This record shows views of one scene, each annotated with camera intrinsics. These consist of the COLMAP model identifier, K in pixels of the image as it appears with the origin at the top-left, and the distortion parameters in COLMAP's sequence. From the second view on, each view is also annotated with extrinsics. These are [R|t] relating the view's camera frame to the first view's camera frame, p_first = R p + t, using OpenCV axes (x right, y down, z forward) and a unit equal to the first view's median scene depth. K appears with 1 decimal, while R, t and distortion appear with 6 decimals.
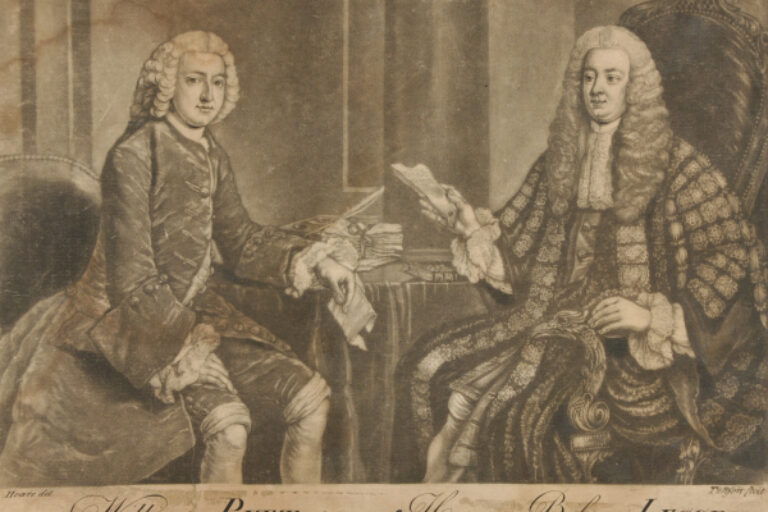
lens RADIAL K [[1521.0, 0, 384.2], [0, 1521.0, 258.7], [0, 0, 1]] dist [0.101537, 0.000000]
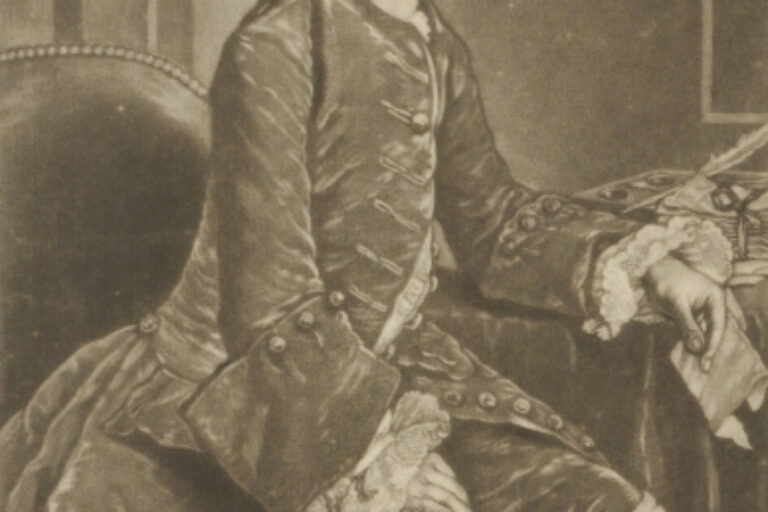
lens RADIAL K [[1722.0, 0, 383.4], [0, 1722.0, 256.2], [0, 0, 1]] dist [0.080405, 0.000000]
pose [[0.989016, 0.006053, -0.147682, -0.047814], [-0.004430, 0.999926, 0.011315, -0.007106], [0.147739, -0.010537, 0.988970, 0.453151]]
